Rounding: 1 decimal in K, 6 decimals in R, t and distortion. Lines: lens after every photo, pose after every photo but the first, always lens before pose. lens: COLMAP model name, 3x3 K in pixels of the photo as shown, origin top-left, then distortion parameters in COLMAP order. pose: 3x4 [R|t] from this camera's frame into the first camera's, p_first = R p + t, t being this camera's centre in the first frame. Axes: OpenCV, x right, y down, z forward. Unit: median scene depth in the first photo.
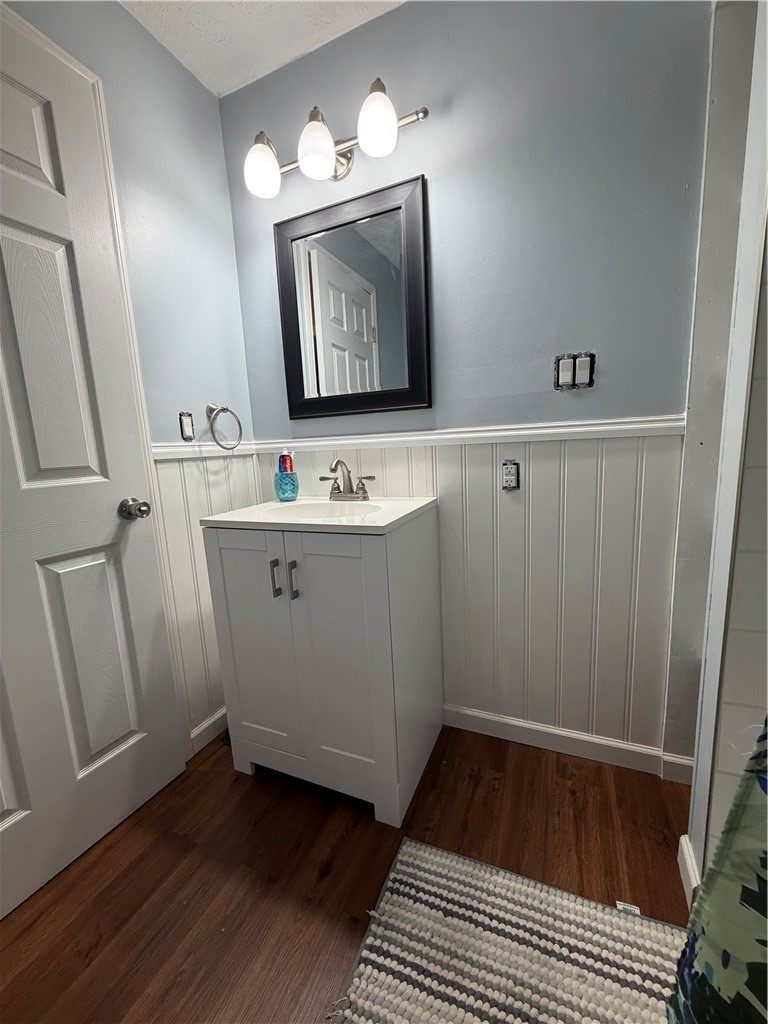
lens RADIAL K [[409.7, 0, 382.9], [0, 409.7, 511.2], [0, 0, 1]] dist [0.000929, 0.000416]
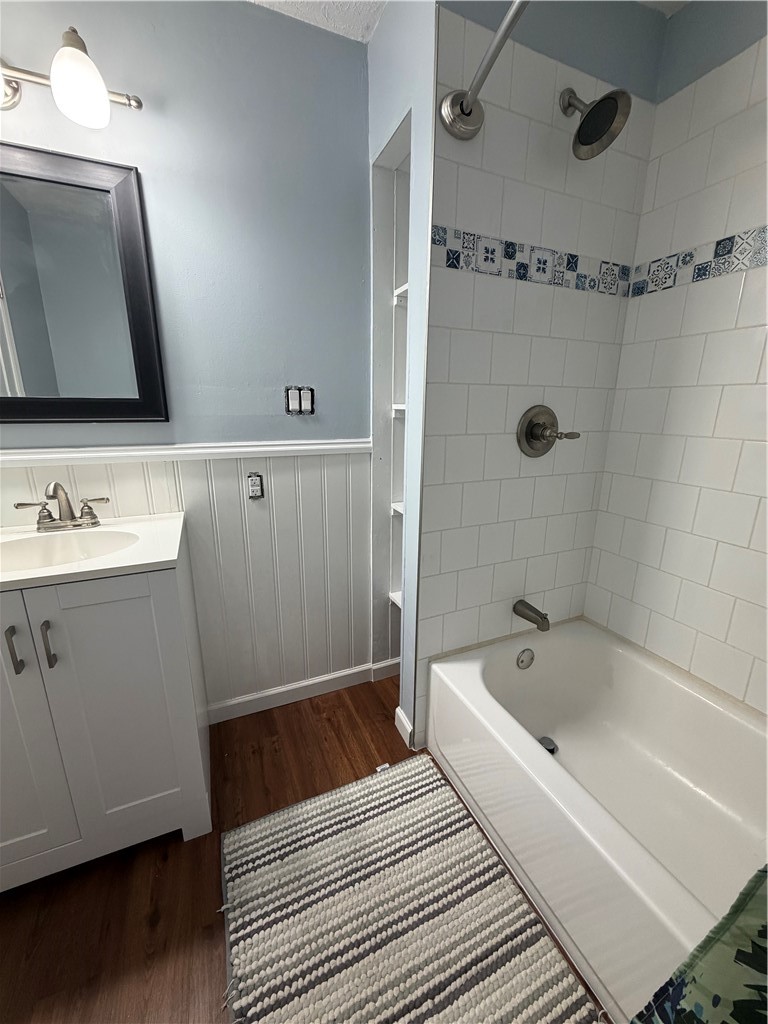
lens RADIAL K [[409.7, 0, 380.7], [0, 409.7, 514.2], [0, 0, 1]] dist [0.000929, 0.000416]
pose [[0.682725, -0.135493, 0.718003, -0.303189], [0.082519, 0.990668, 0.108482, -0.115637], [-0.726001, -0.014814, 0.687534, -0.033782]]
